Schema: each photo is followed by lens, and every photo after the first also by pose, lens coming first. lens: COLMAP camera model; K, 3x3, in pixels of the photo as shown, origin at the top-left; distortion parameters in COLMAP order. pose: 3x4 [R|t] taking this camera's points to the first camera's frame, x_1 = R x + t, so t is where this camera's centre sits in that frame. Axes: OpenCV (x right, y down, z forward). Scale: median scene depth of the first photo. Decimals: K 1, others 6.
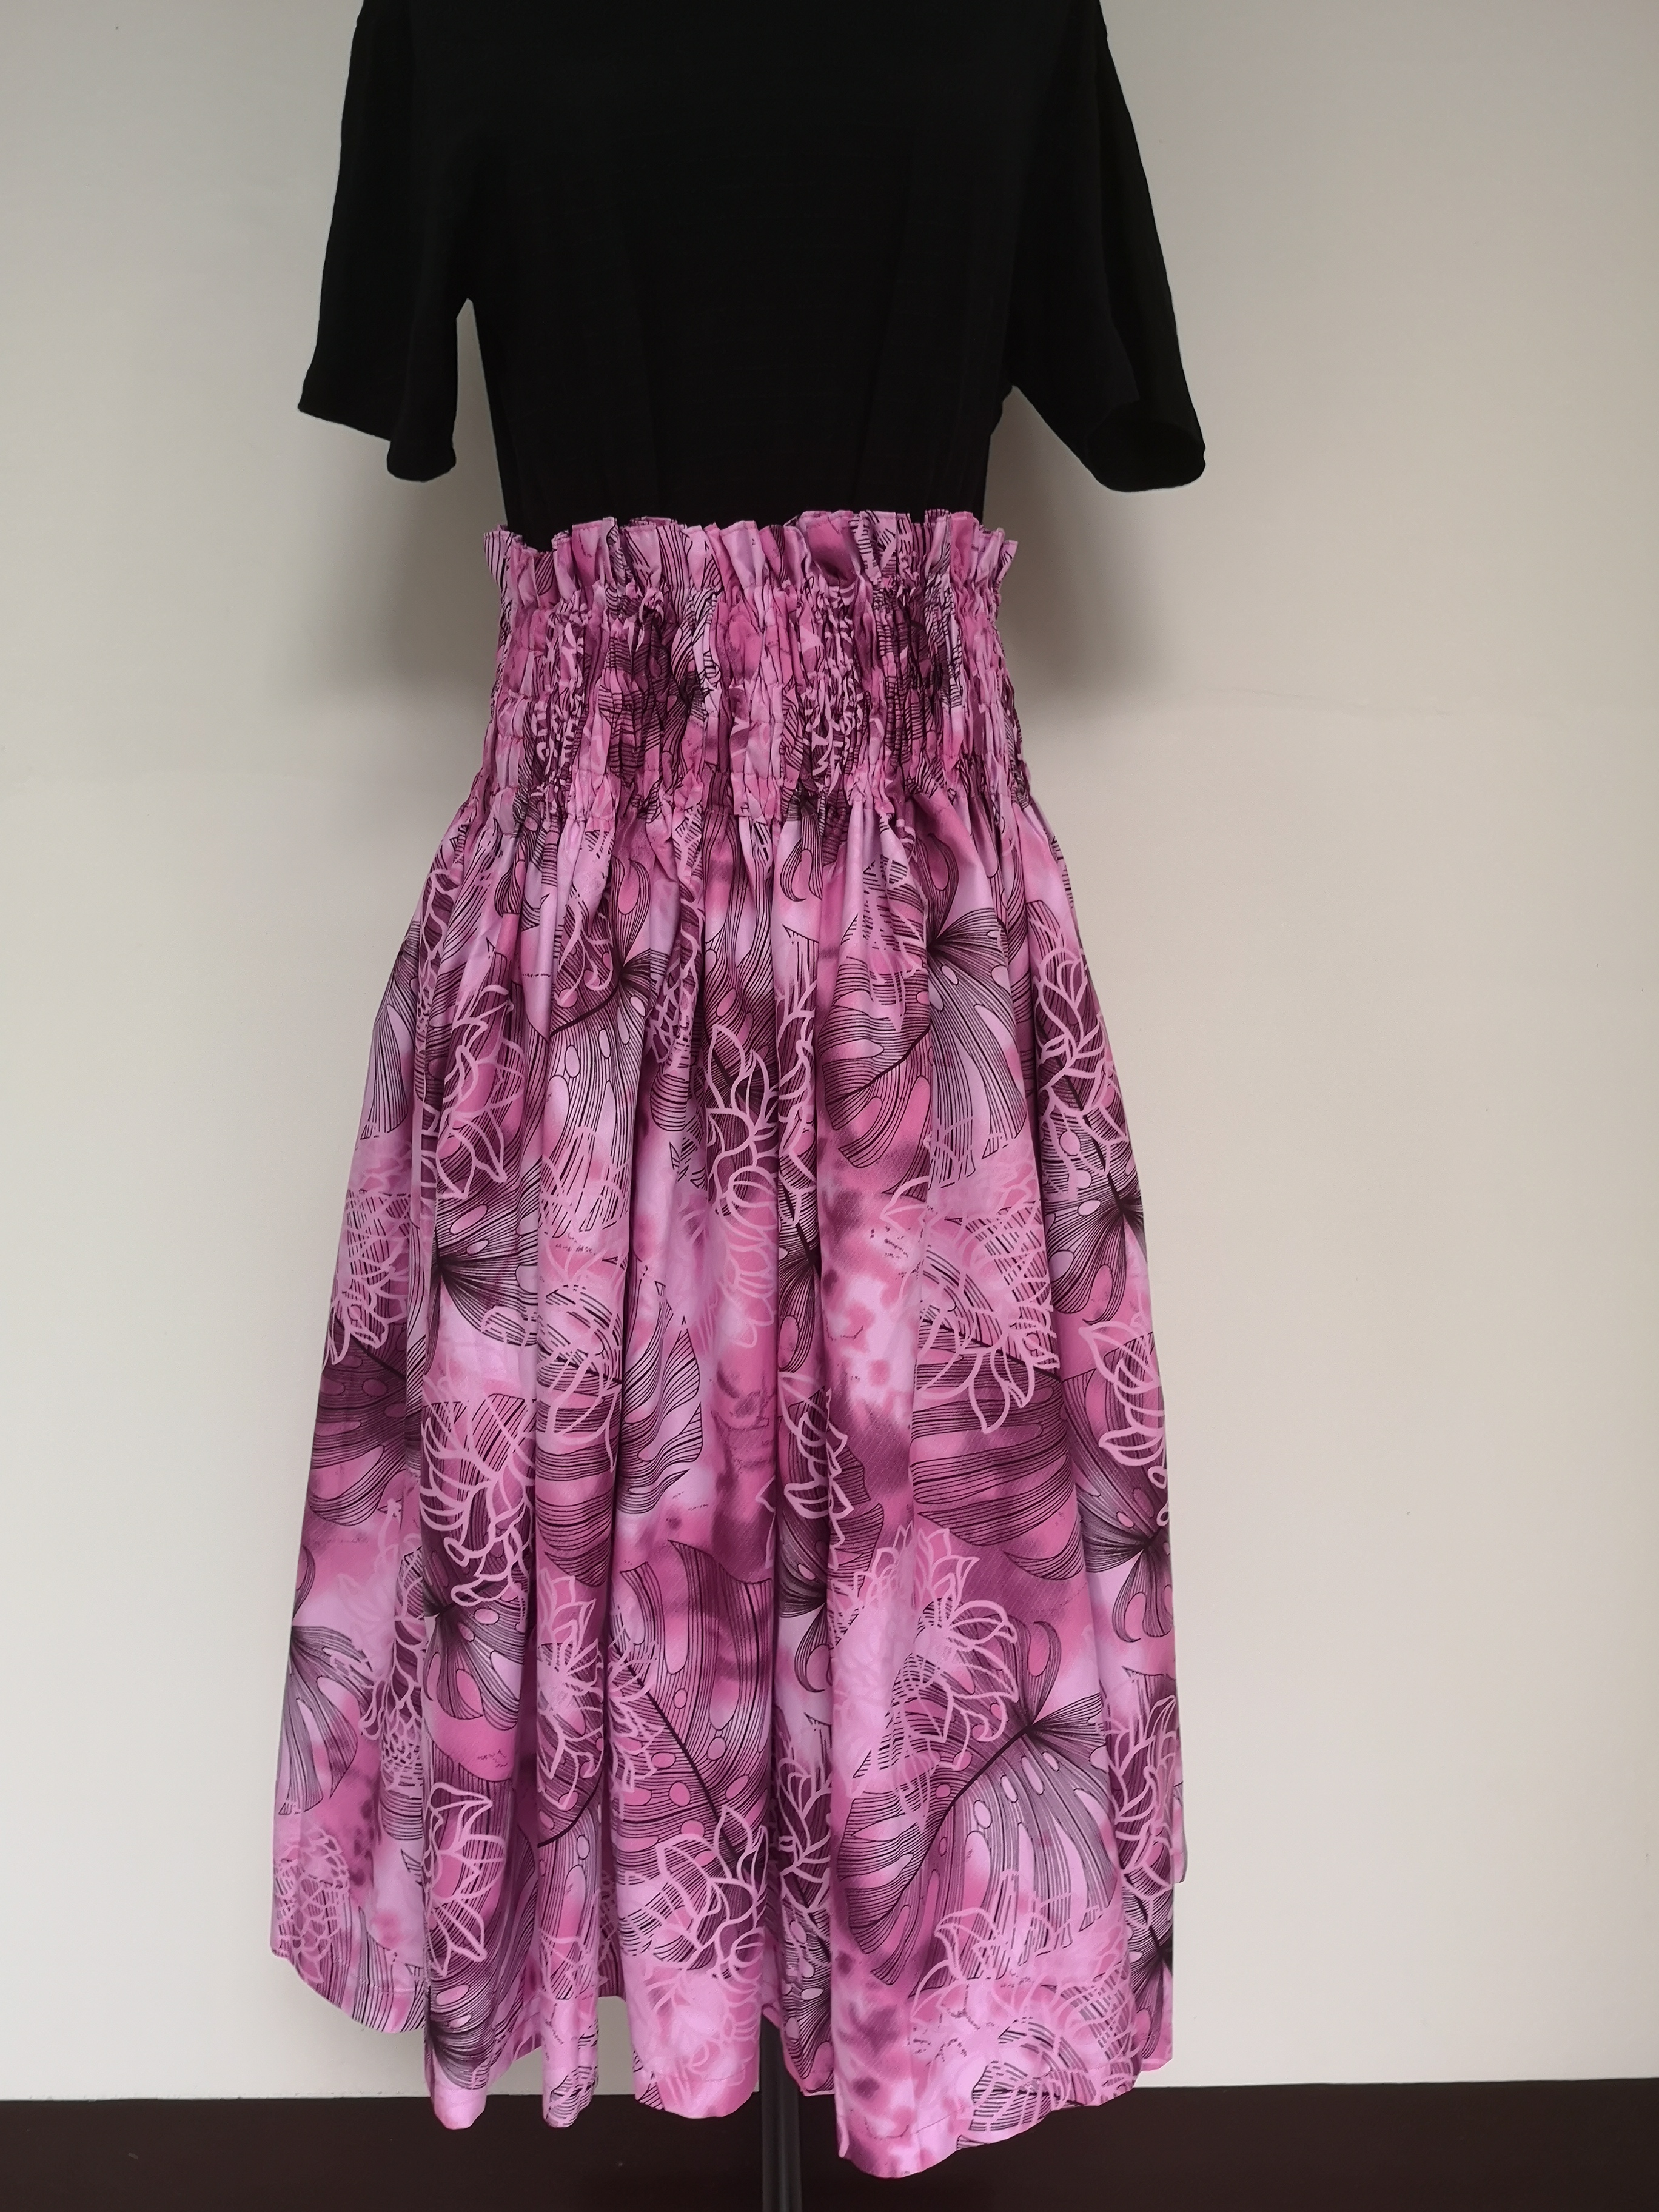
lens RADIAL K [[1771.3, 0, 834.0], [0, 1771.3, 1089.1], [0, 0, 1]] dist [0.087717, -0.184129]
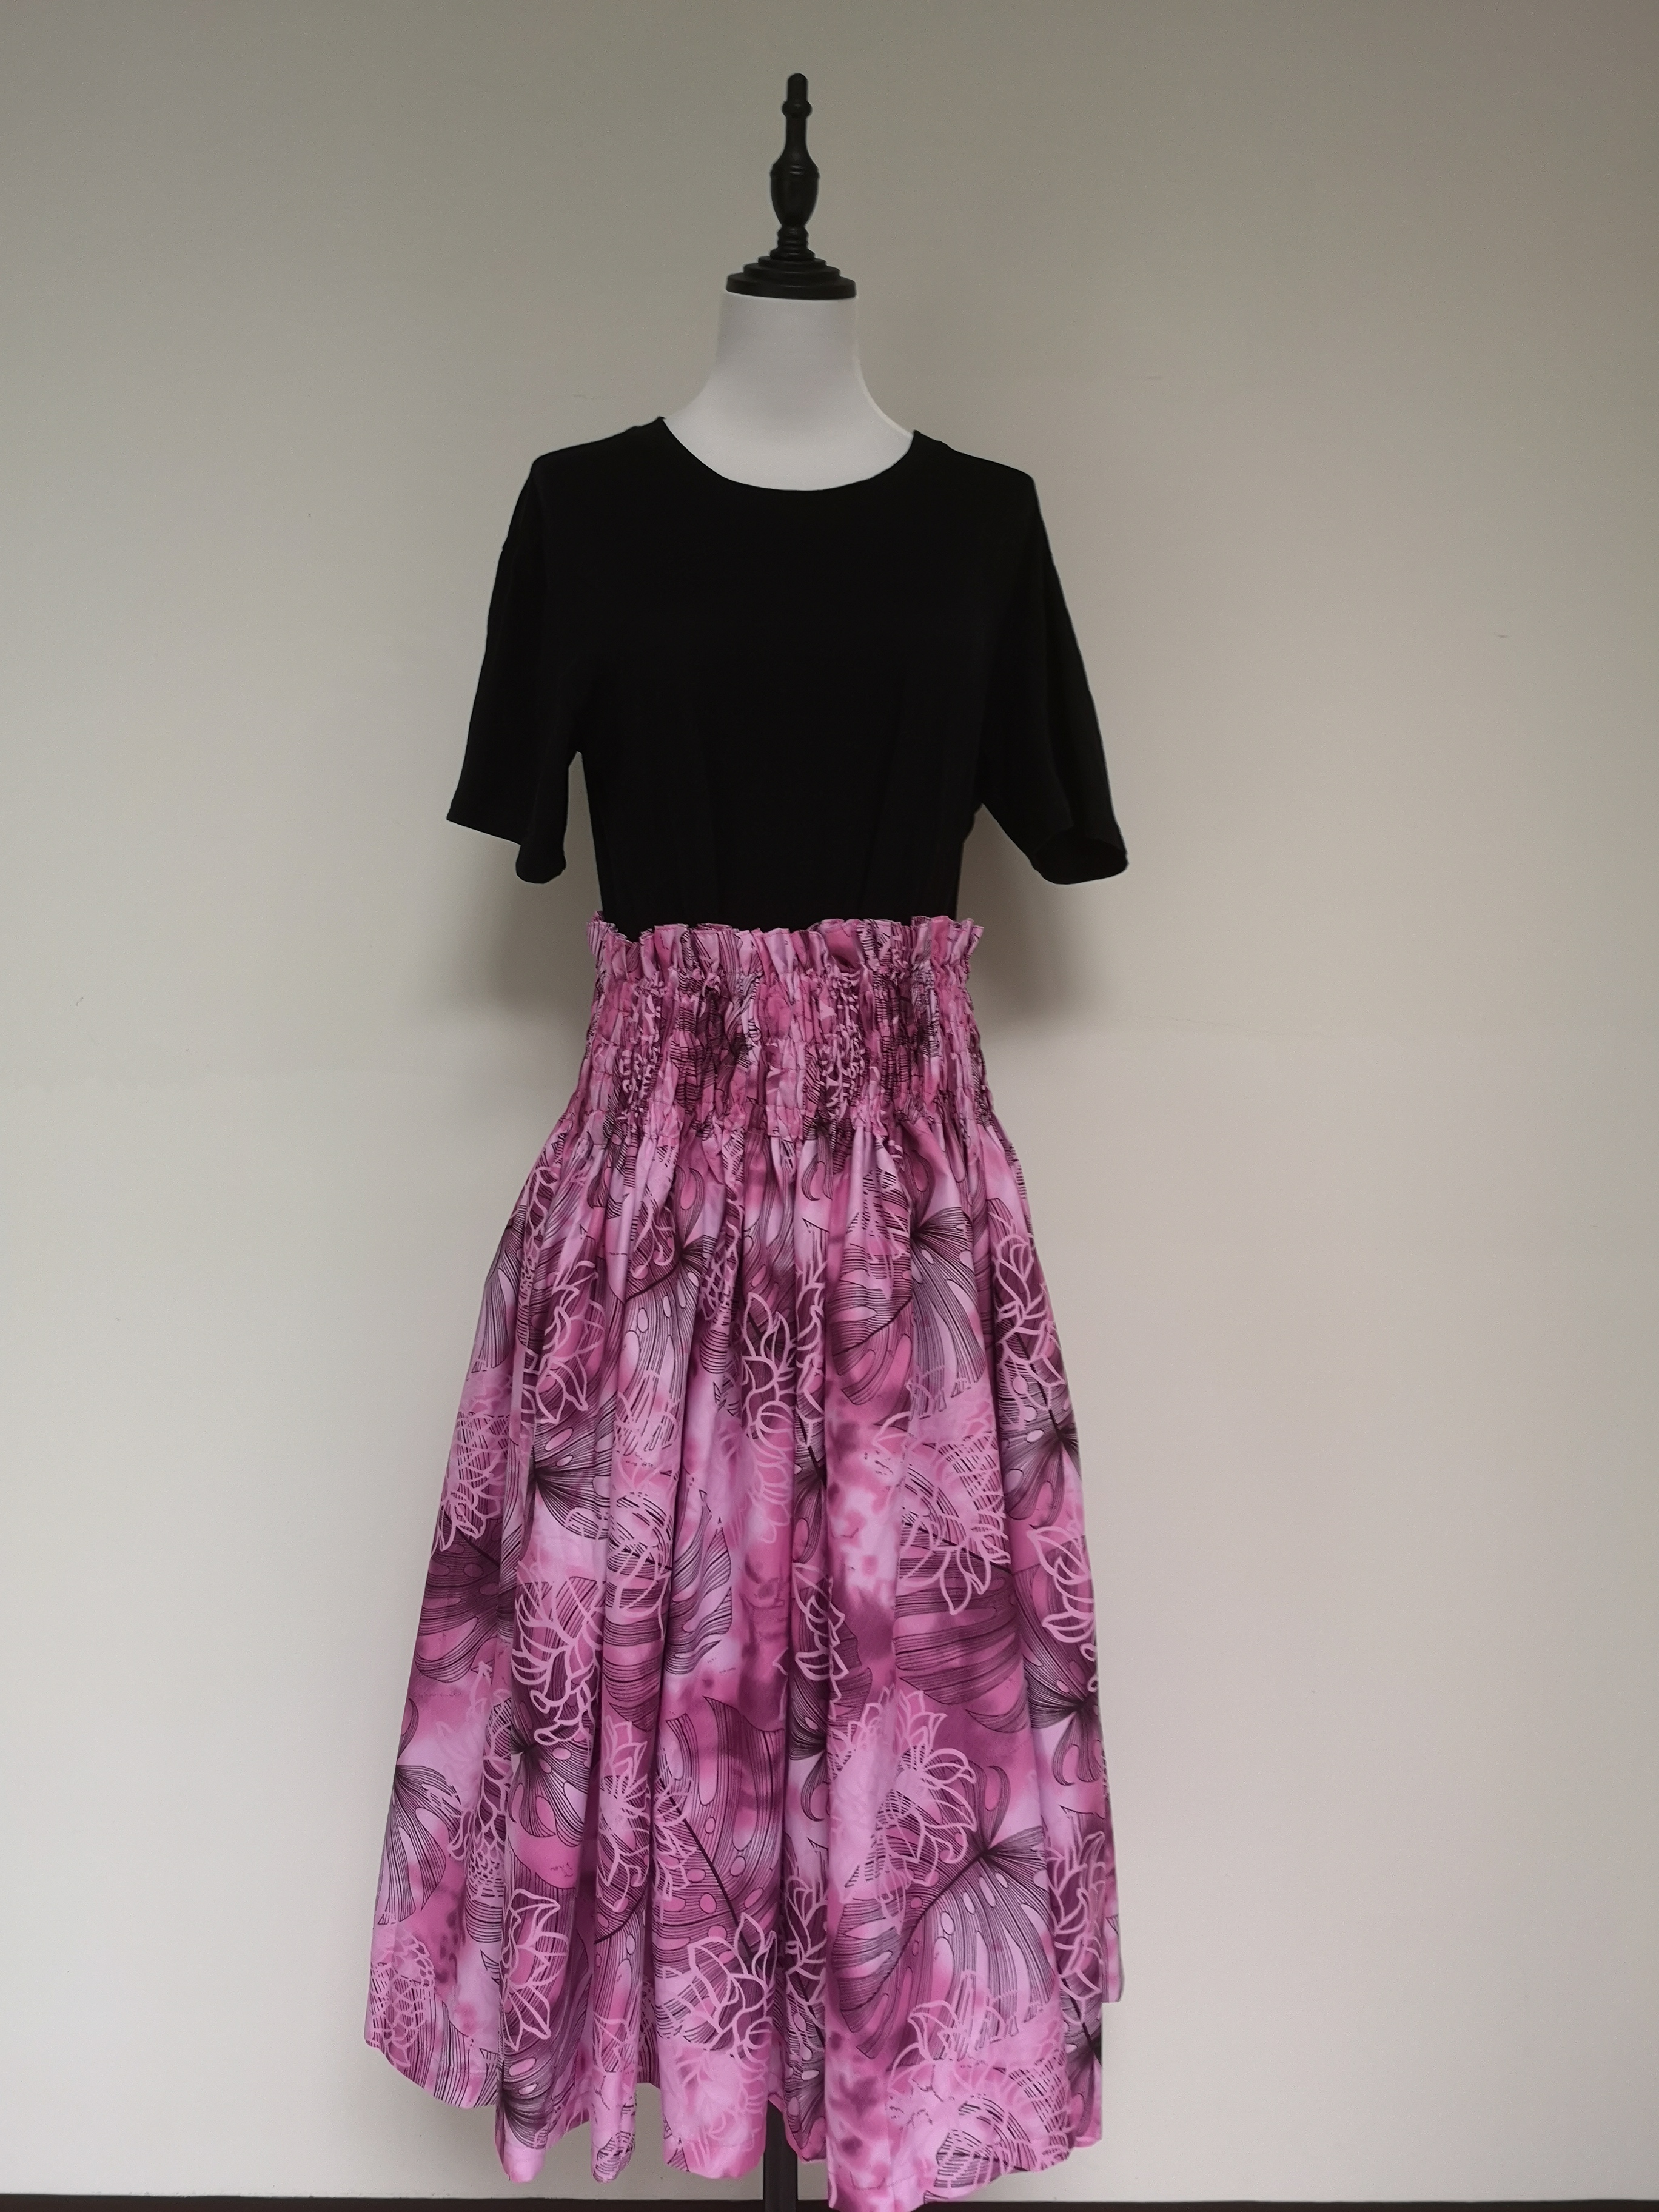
lens RADIAL K [[1752.5, 0, 848.8], [0, 1752.5, 1061.0], [0, 0, 1]] dist [0.032659, -0.109787]
pose [[0.999875, 0.015775, 0.001372, 0.002307], [-0.015486, 0.992278, -0.123065, -0.046406], [-0.003303, 0.123029, 0.992398, -0.312452]]
